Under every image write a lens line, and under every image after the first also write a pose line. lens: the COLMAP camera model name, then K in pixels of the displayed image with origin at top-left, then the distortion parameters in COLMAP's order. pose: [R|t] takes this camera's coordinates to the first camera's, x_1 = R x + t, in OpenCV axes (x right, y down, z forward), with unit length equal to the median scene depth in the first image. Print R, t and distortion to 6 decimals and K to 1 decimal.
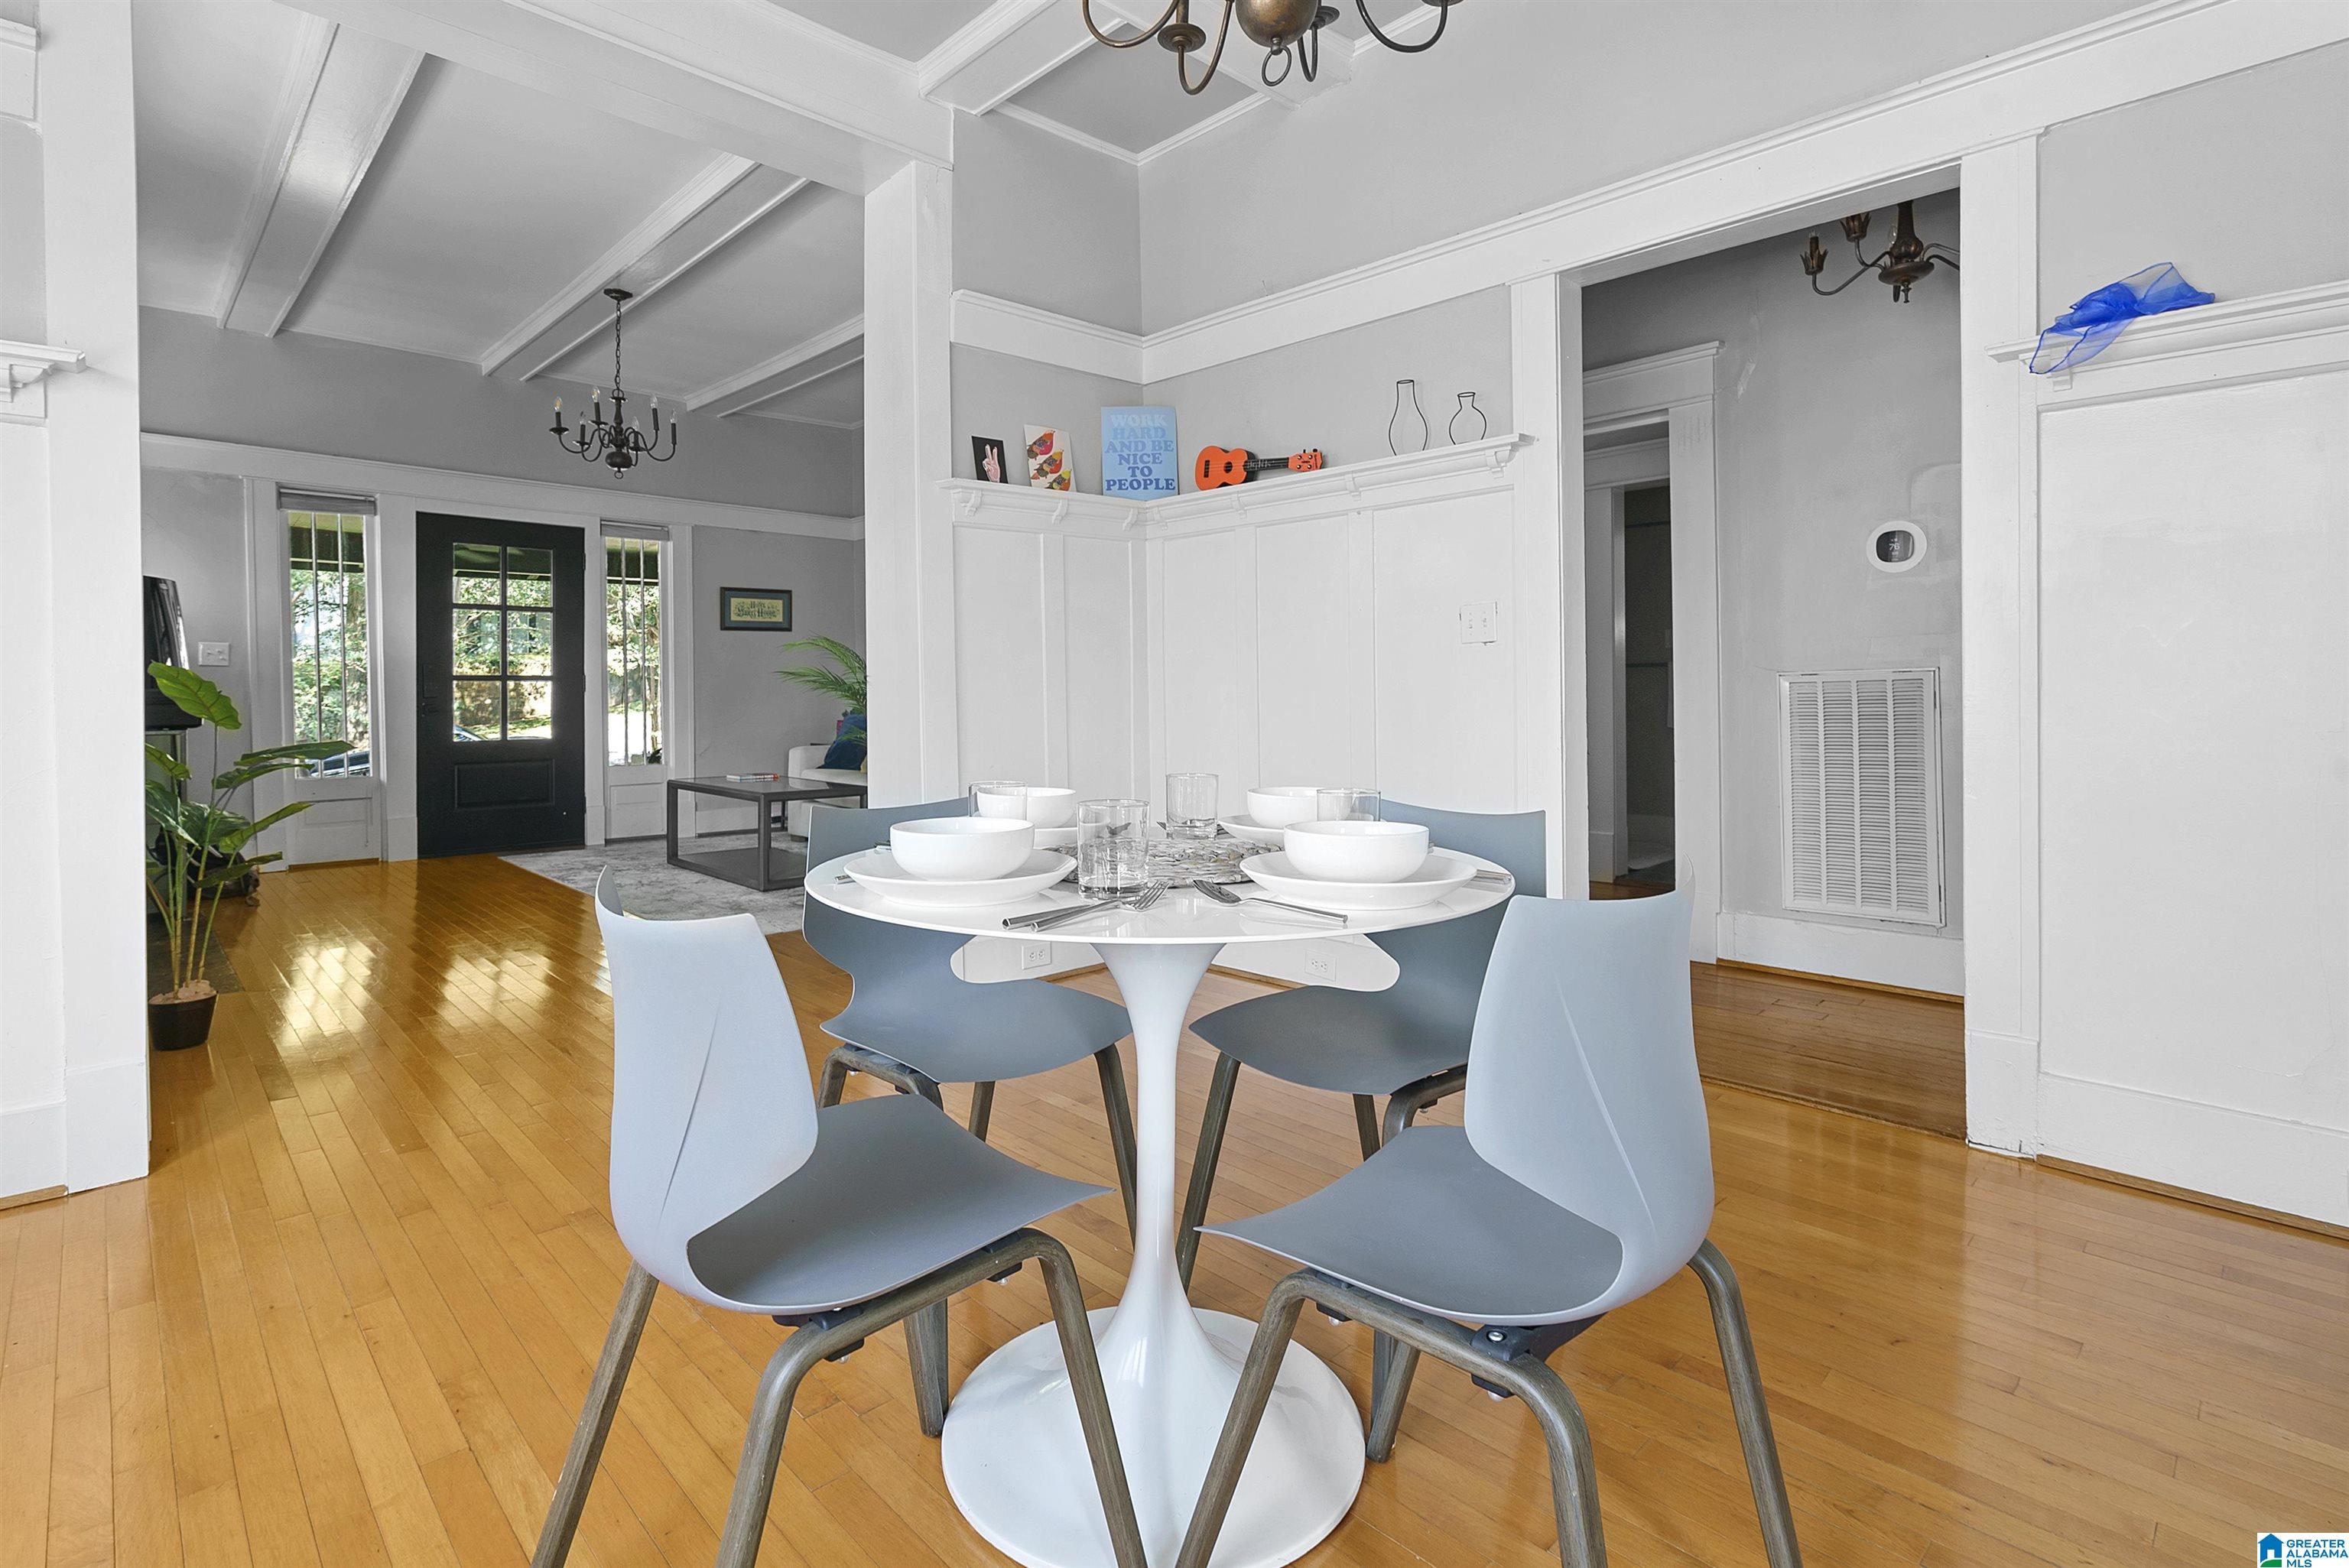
lens RADIAL K [[1143.7, 0, 1166.1], [0, 1143.7, 670.0], [0, 0, 1]] dist [-0.003138, 0.000289]
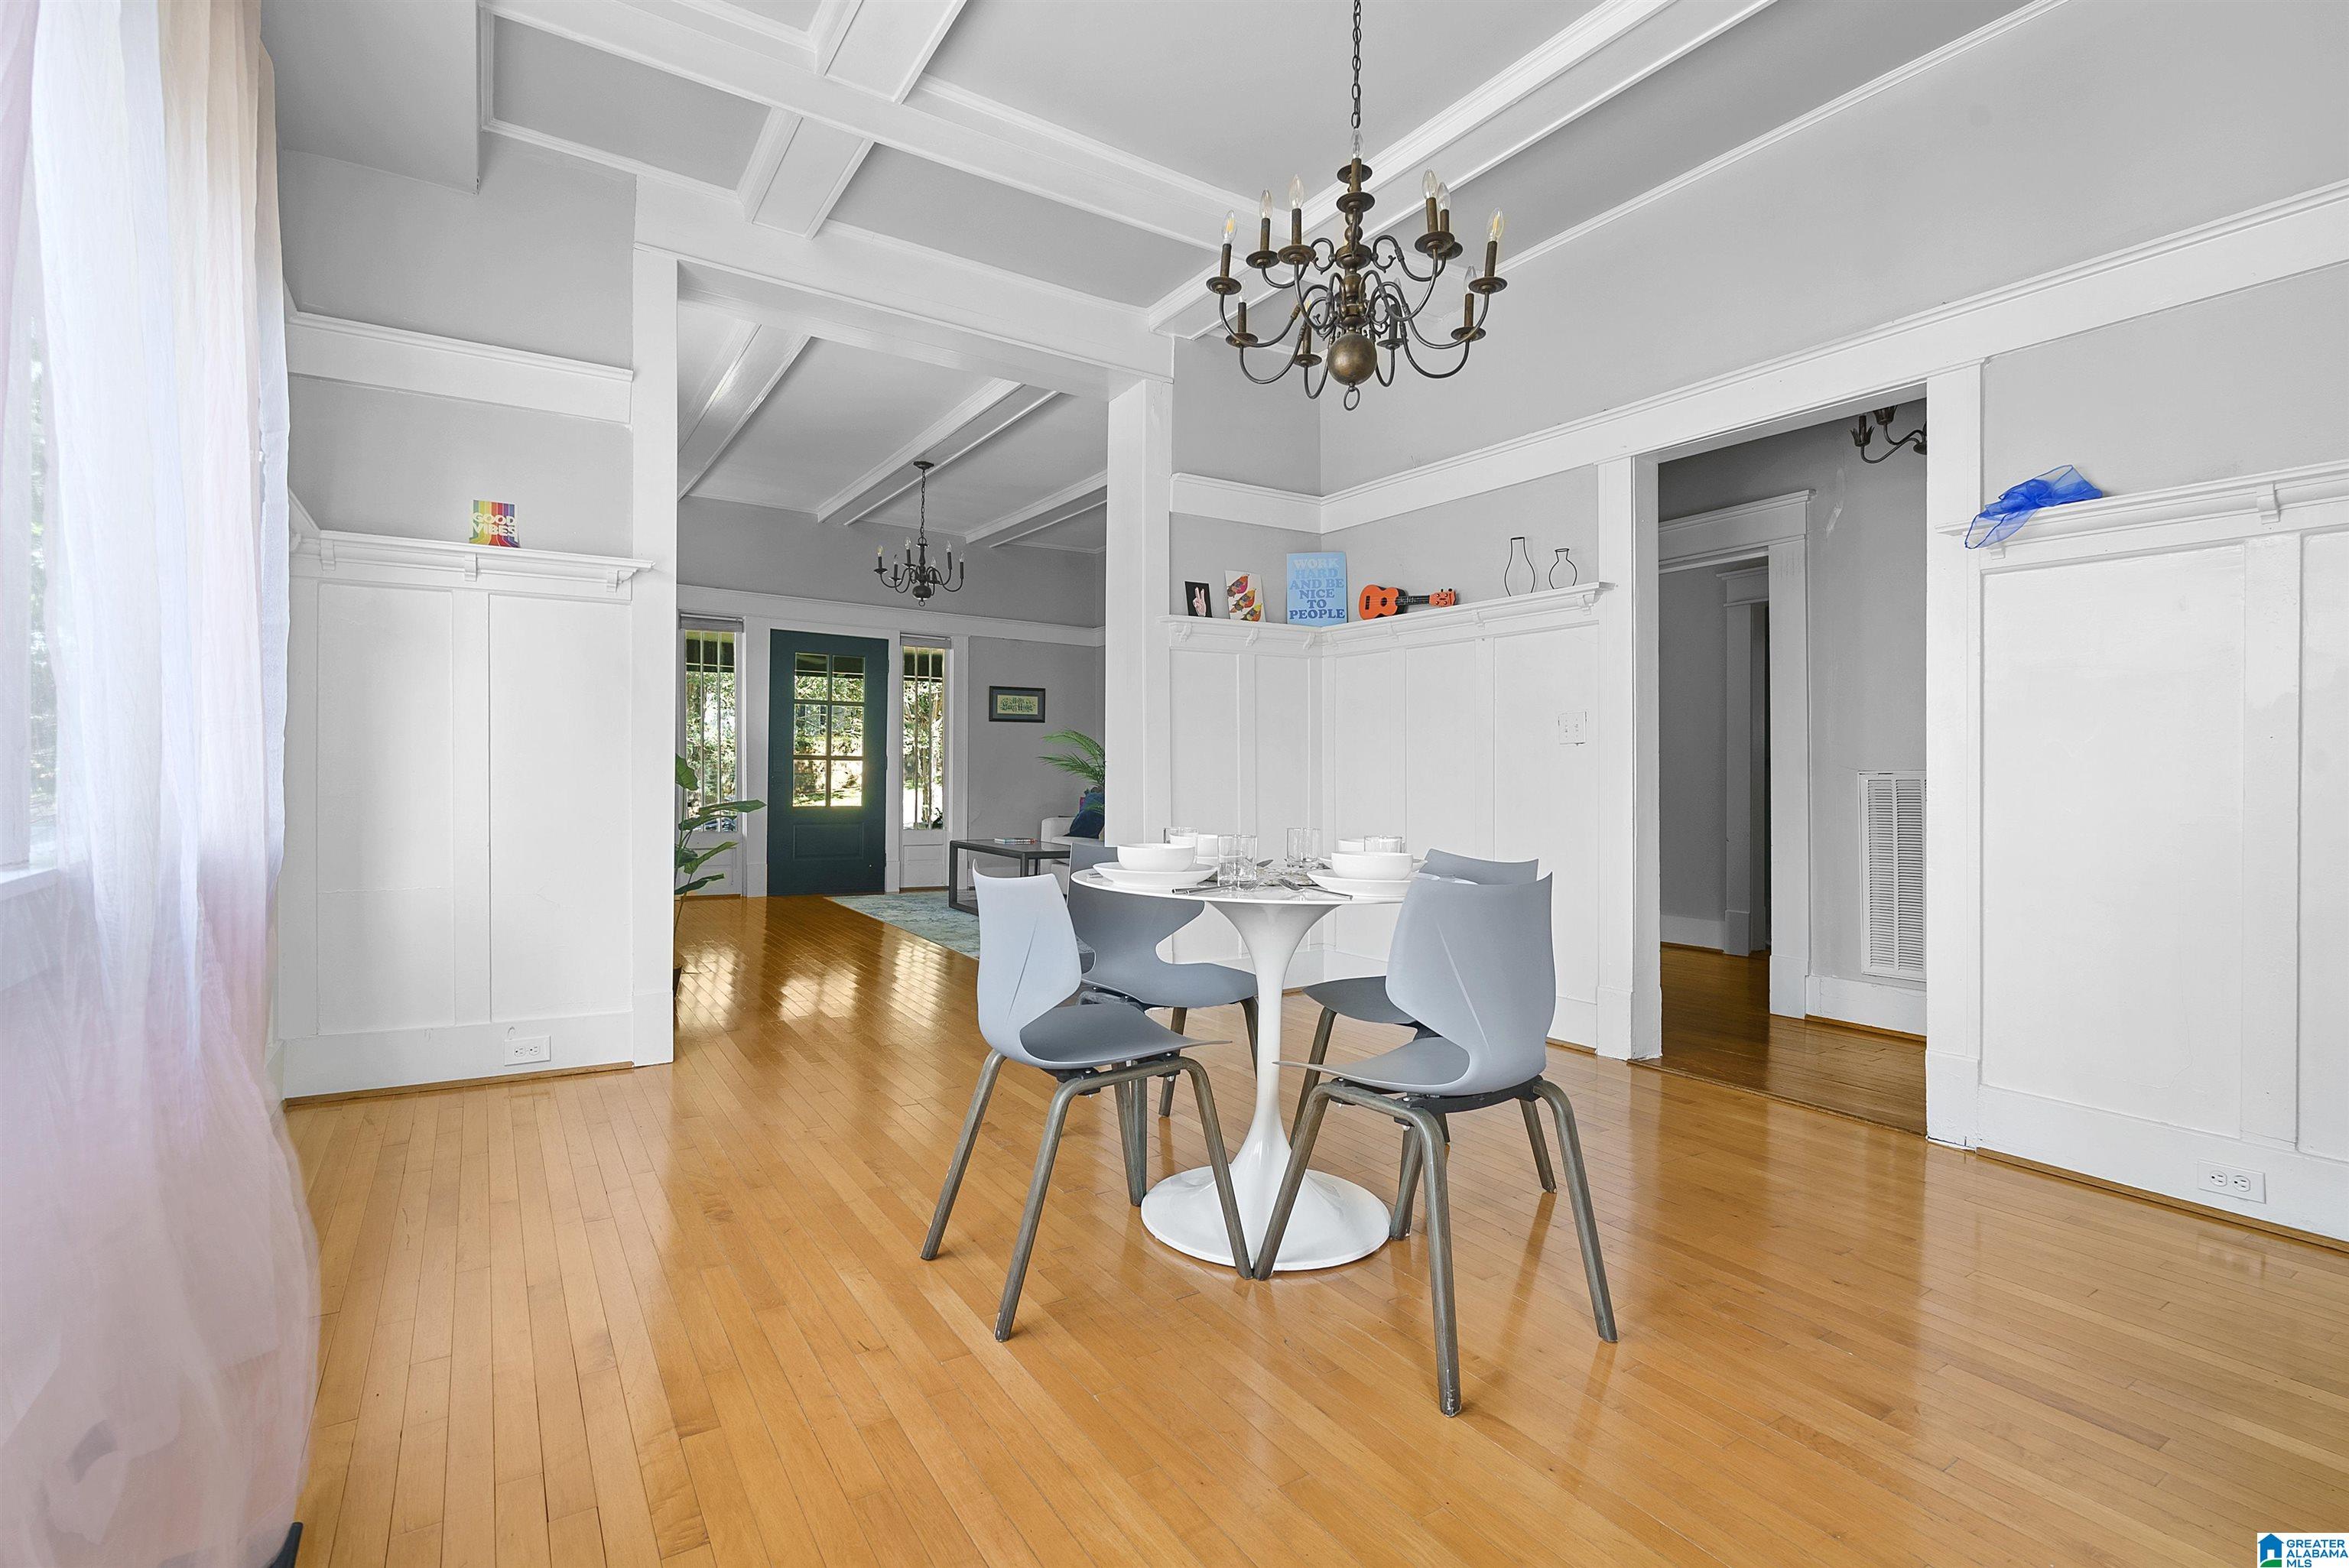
lens RADIAL K [[1094.8, 0, 1183.5], [0, 1094.8, 762.6], [0, 0, 1]] dist [0.001159, 0.000406]
pose [[0.983088, 0.016545, -0.182386, 0.059845], [-0.015602, 0.999856, 0.006602, -0.003518], [0.182469, -0.003644, 0.983205, -0.234607]]
